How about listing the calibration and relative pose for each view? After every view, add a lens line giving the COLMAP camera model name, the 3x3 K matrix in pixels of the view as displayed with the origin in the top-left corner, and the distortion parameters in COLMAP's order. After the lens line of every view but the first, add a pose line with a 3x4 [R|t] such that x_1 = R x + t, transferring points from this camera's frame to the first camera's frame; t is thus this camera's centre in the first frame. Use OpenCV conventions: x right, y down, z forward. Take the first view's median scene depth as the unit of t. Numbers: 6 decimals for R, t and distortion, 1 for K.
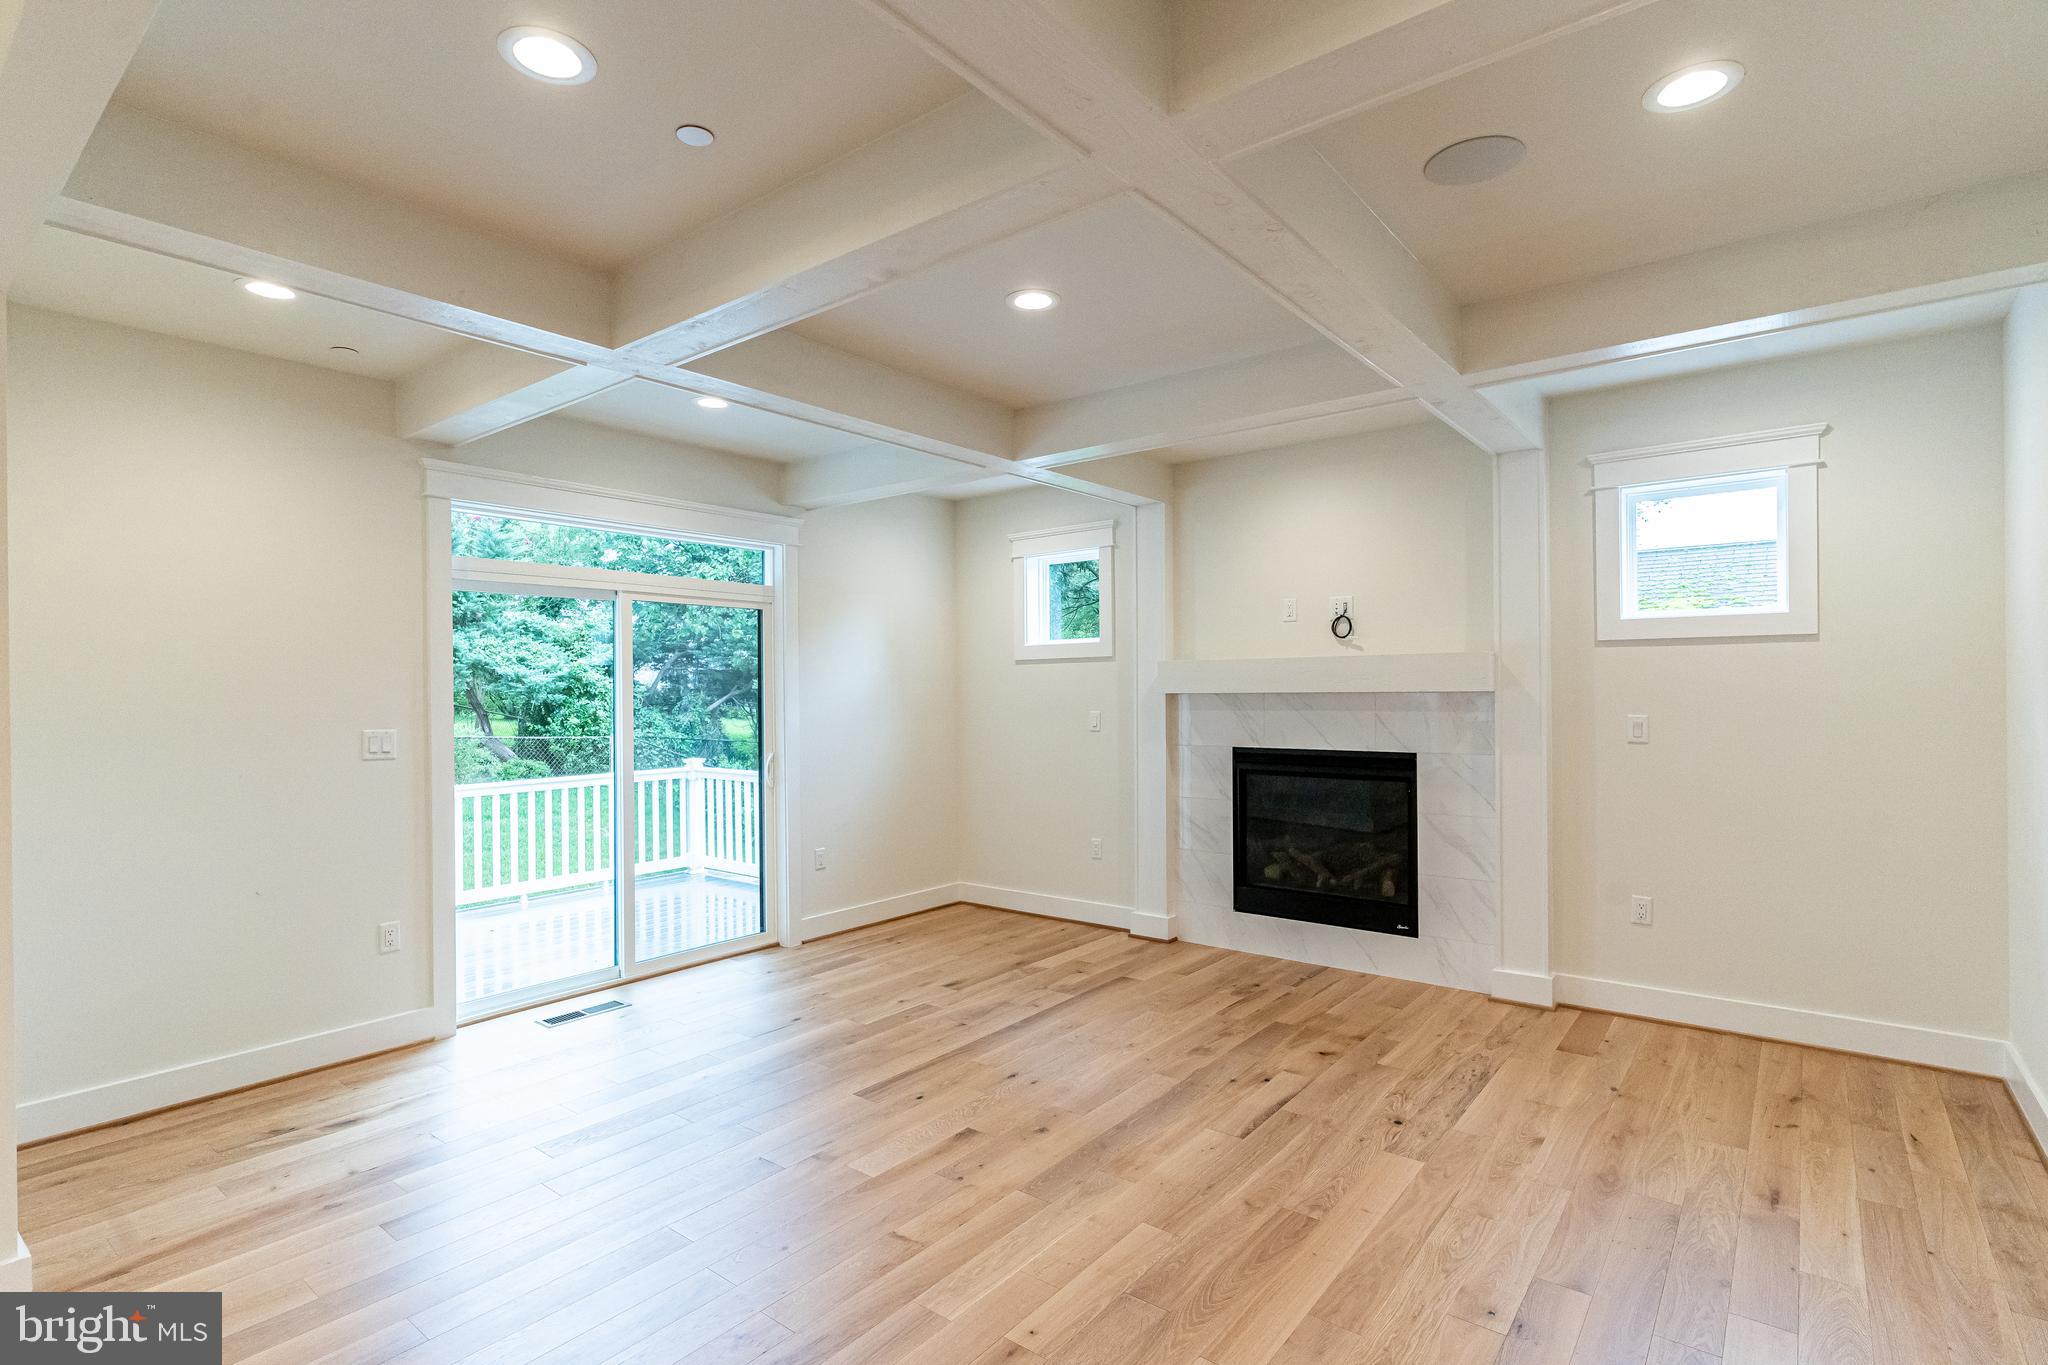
lens RADIAL K [[980.0, 0, 1029.0], [0, 980.0, 689.3], [0, 0, 1]] dist [0.003620, 0.000187]
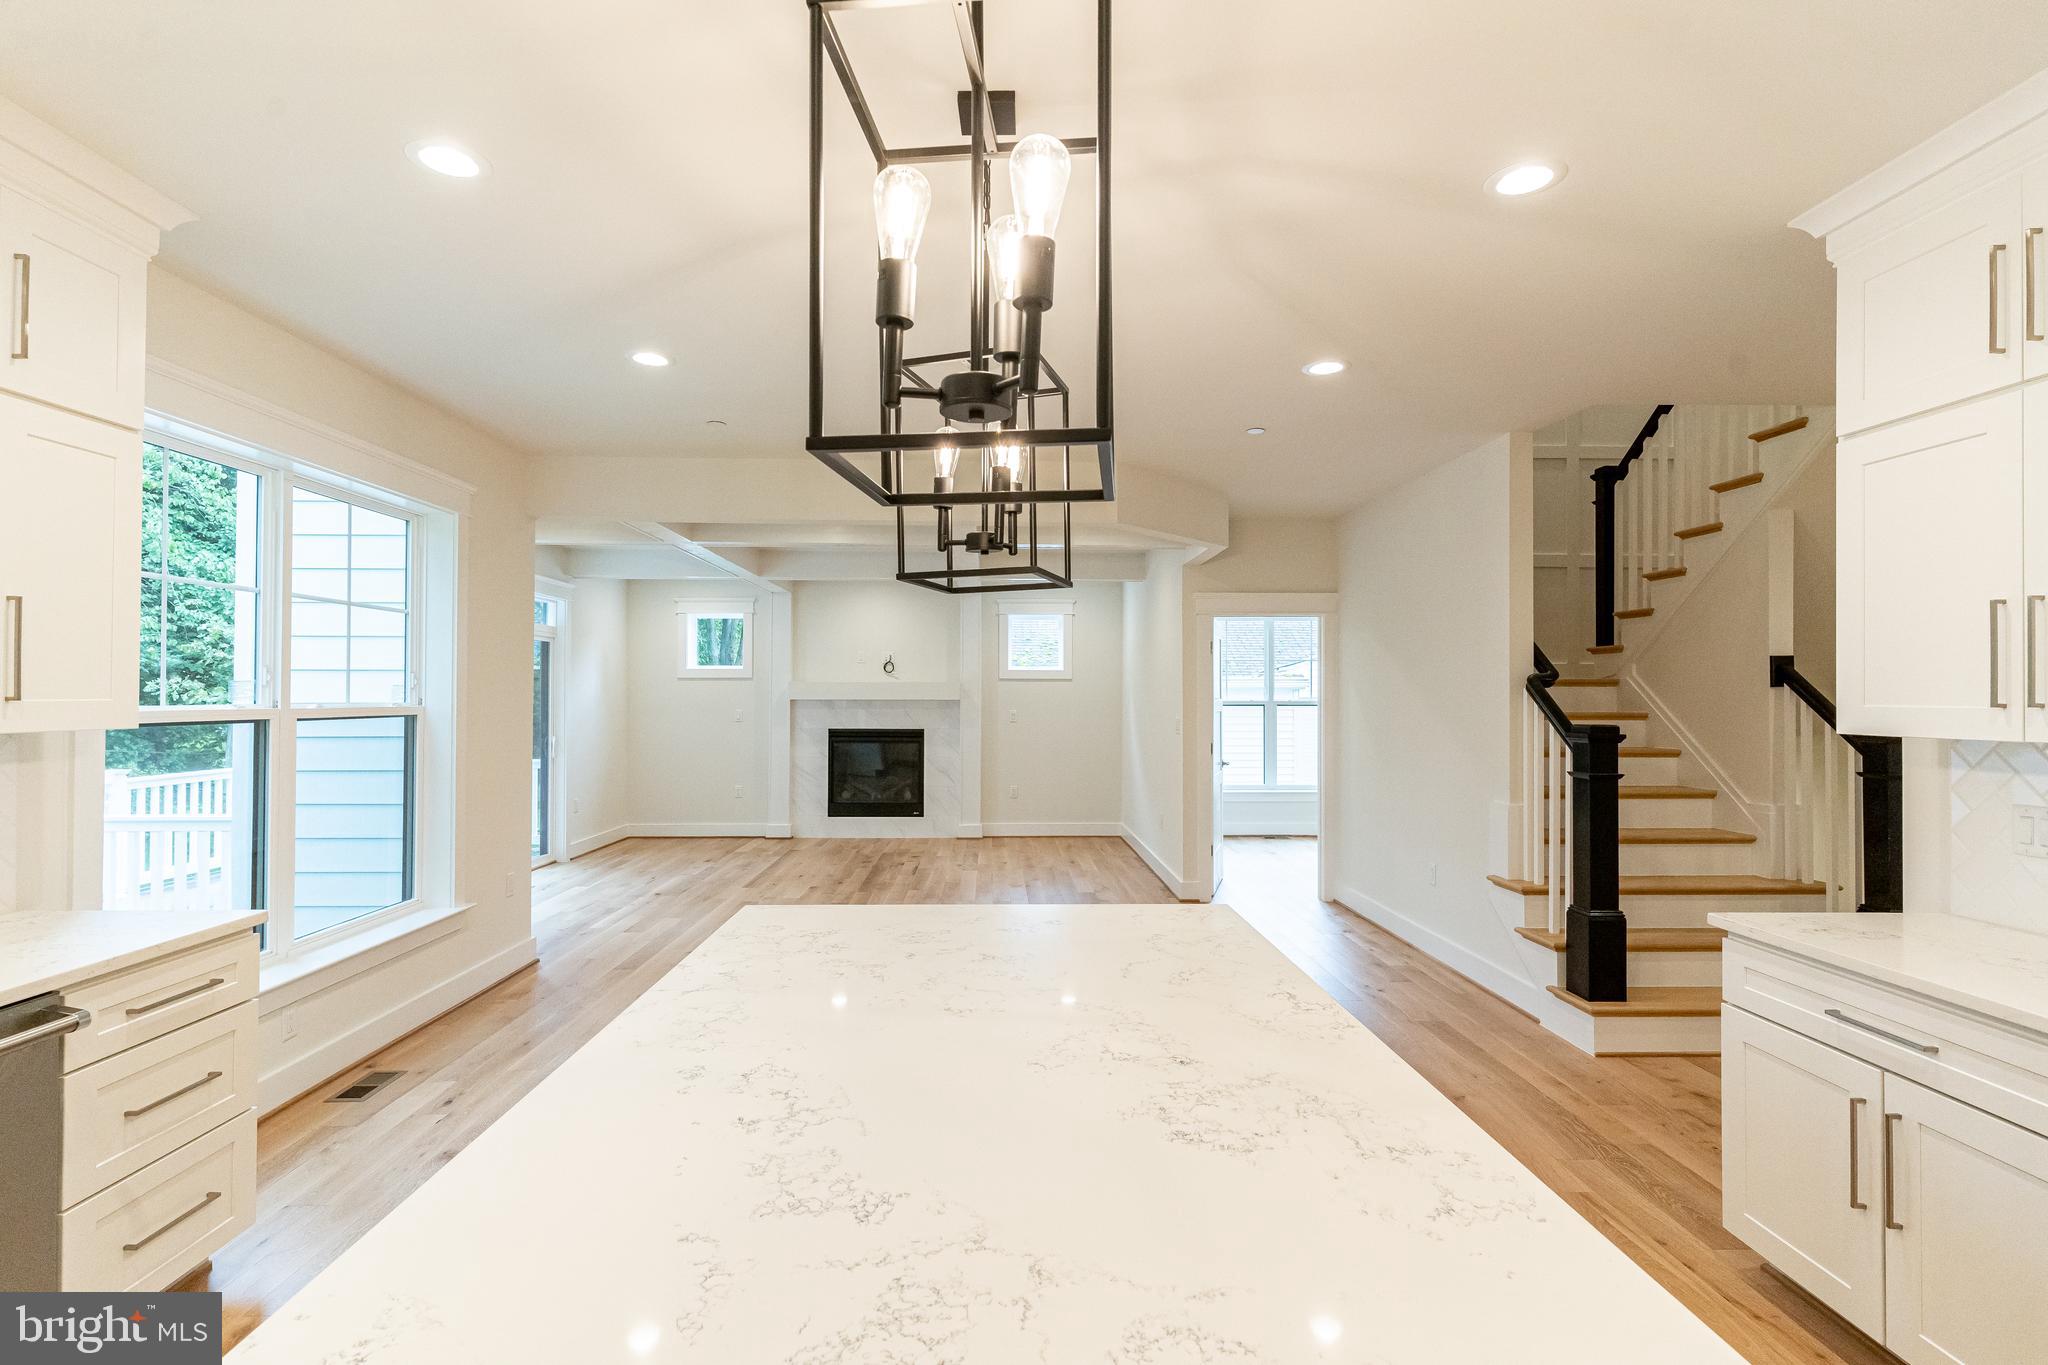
lens RADIAL K [[980.0, 0, 1019.7], [0, 980.0, 689.4], [0, 0, 1]] dist [0.003620, 0.000187]
pose [[0.755892, 0.017525, 0.654462, -0.770971], [-0.007548, 0.999808, -0.018056, 0.015752], [-0.654653, 0.008709, 0.755879, -0.673615]]
